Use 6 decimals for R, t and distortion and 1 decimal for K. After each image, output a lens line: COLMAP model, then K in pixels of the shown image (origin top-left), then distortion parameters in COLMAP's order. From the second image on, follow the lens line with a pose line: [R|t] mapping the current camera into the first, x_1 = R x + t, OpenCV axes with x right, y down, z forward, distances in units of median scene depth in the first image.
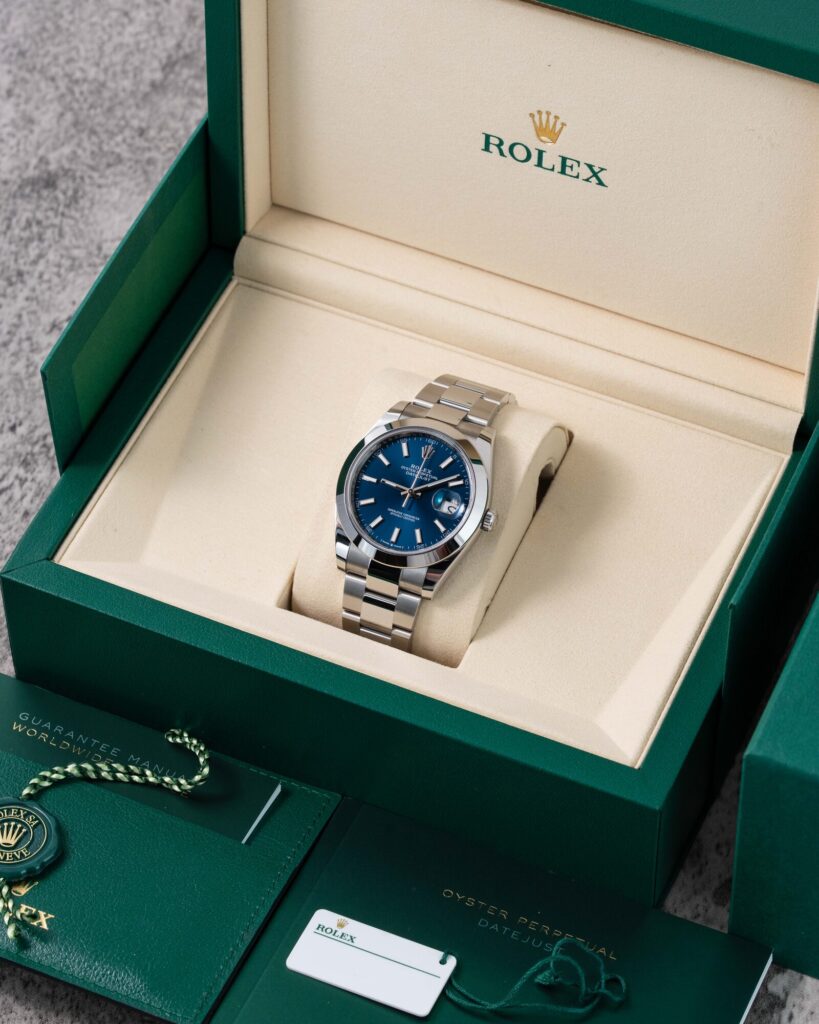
lens RADIAL K [[5146.9, 0, 409.5], [0, 5146.9, 512.0], [0, 0, 1]] dist [0.087713, 0.000000]
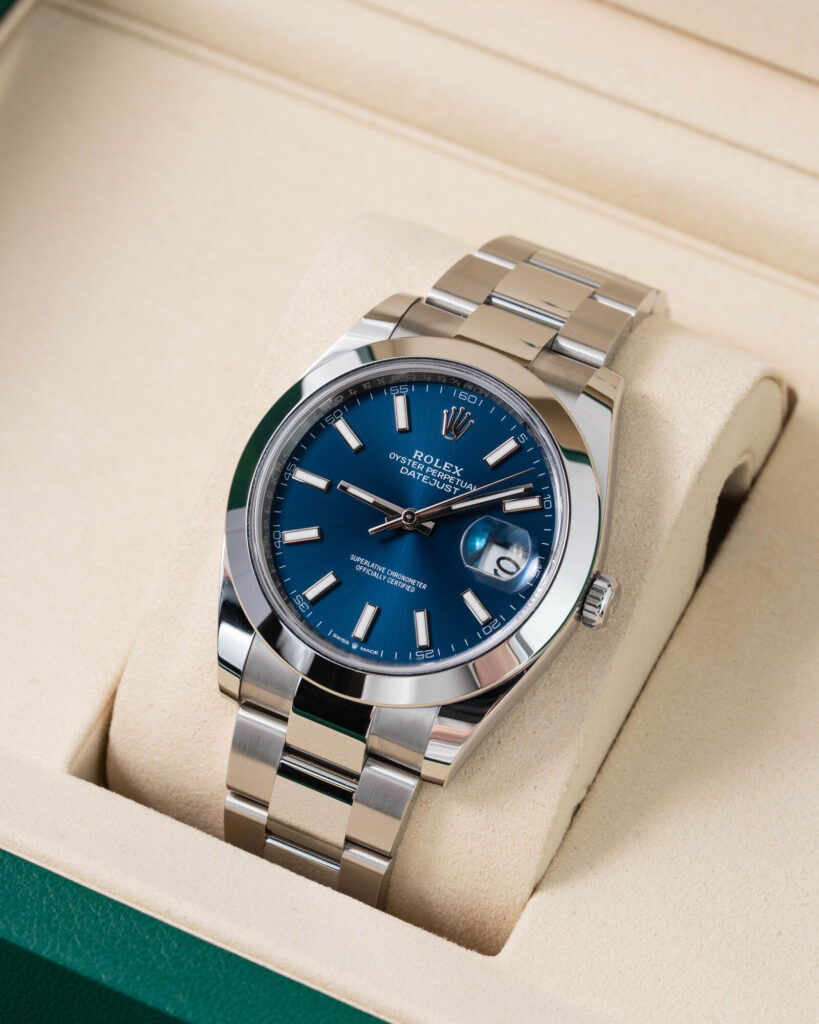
lens RADIAL K [[5146.9, 0, 409.6], [0, 5146.9, 511.7], [0, 0, 1]] dist [0.087713, 0.000000]
pose [[0.998193, 0.059306, 0.009679, -0.003675], [-0.059526, 0.997931, 0.024300, -0.014255], [-0.008218, -0.024832, 0.999658, 0.589287]]
